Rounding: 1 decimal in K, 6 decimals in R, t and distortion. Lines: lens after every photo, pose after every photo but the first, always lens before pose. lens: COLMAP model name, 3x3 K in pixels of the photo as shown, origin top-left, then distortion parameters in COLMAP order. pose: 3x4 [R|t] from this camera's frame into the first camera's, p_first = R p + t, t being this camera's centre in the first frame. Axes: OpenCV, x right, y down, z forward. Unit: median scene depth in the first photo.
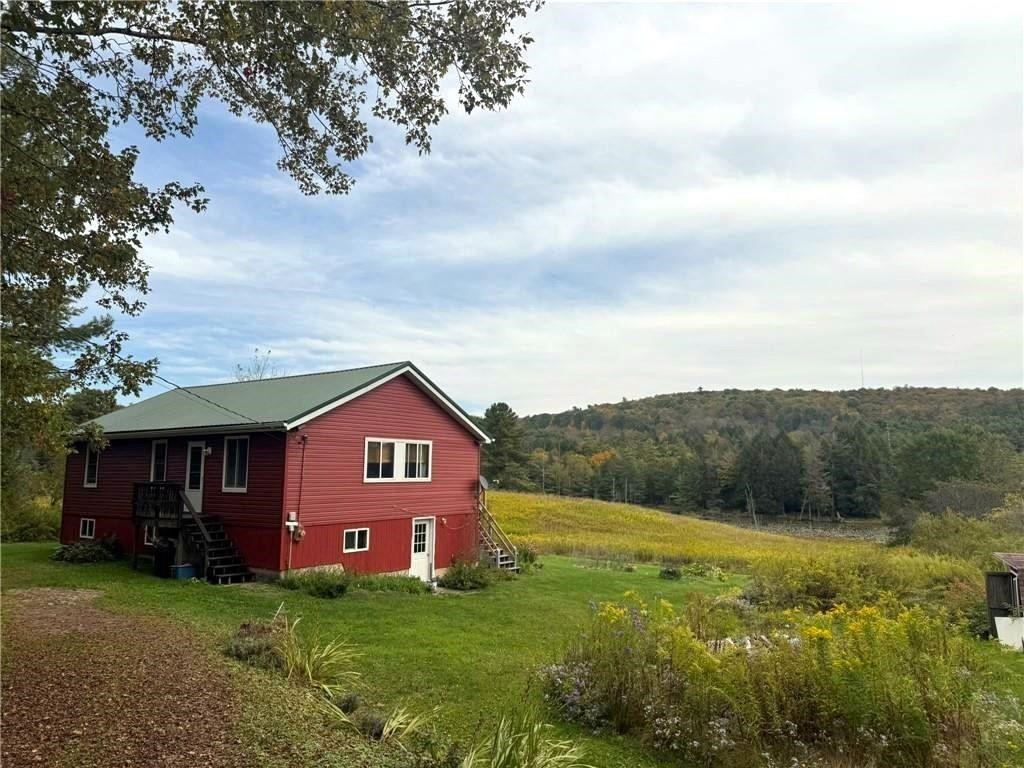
lens RADIAL K [[728.2, 0, 517.3], [0, 728.2, 383.5], [0, 0, 1]] dist [0.092755, -0.123031]
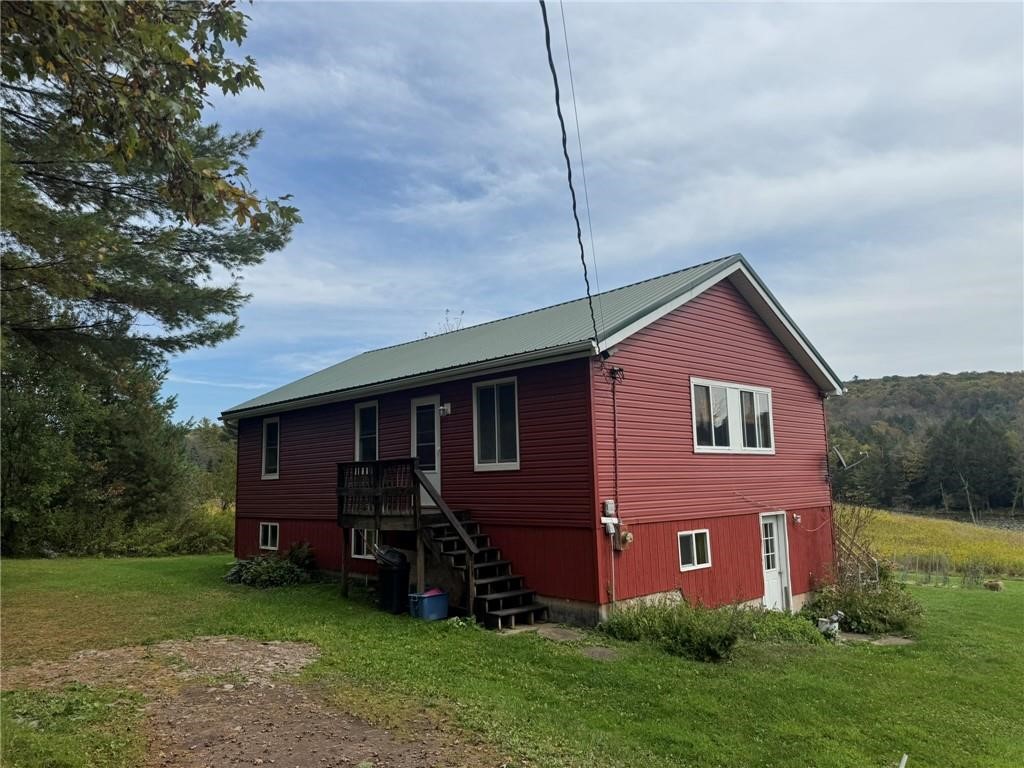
lens RADIAL K [[728.2, 0, 521.0], [0, 728.2, 379.9], [0, 0, 1]] dist [0.092755, -0.123031]
pose [[0.983988, -0.054127, -0.169818, -0.234234], [0.052284, 0.998515, -0.015309, 0.075389], [0.170395, 0.006185, 0.985356, 0.372974]]
